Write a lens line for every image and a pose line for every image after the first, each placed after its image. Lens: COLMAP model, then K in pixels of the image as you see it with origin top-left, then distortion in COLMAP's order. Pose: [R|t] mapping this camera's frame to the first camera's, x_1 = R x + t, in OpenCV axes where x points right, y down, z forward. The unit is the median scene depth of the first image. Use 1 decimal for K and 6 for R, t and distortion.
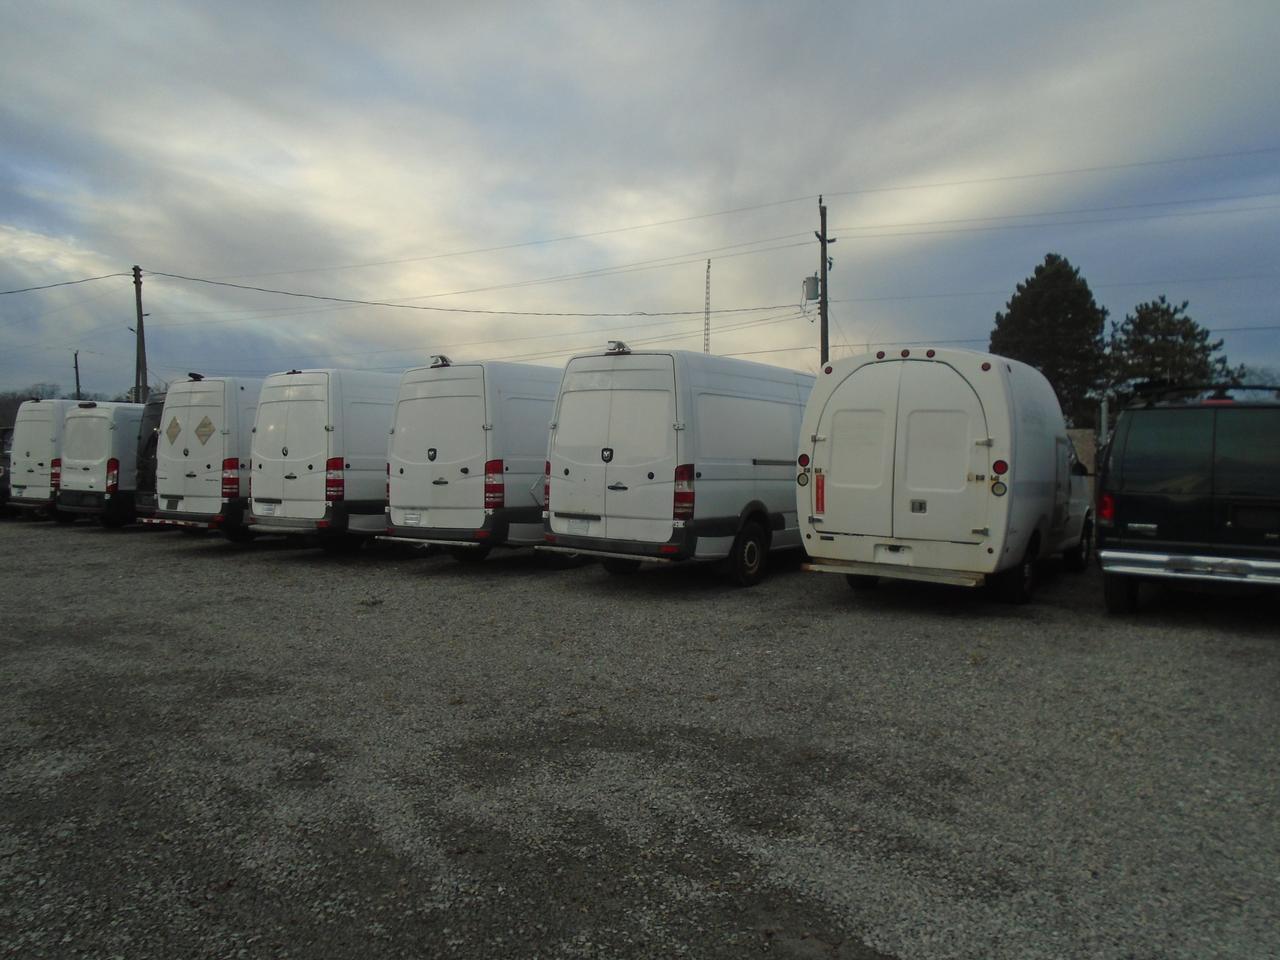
lens RADIAL K [[985.6, 0, 639.8], [0, 985.6, 476.3], [0, 0, 1]] dist [-0.015376, 0.004119]
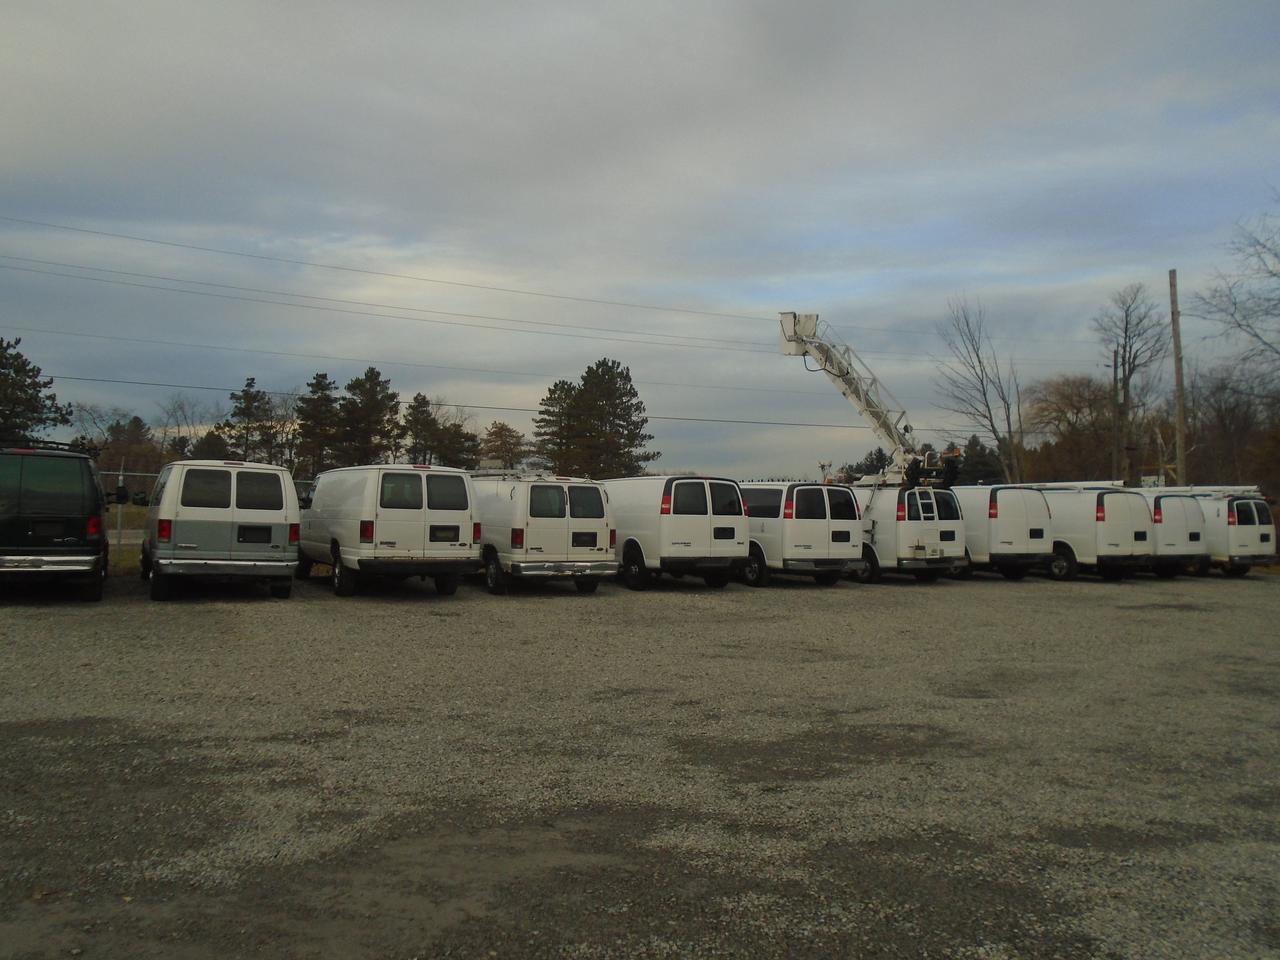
lens RADIAL K [[985.6, 0, 641.7], [0, 985.6, 484.3], [0, 0, 1]] dist [-0.015376, 0.004119]
pose [[0.479328, 0.012552, 0.877546, -0.050056], [0.004925, 0.999844, -0.016992, 0.000660], [-0.877622, 0.012467, 0.479192, -0.101352]]
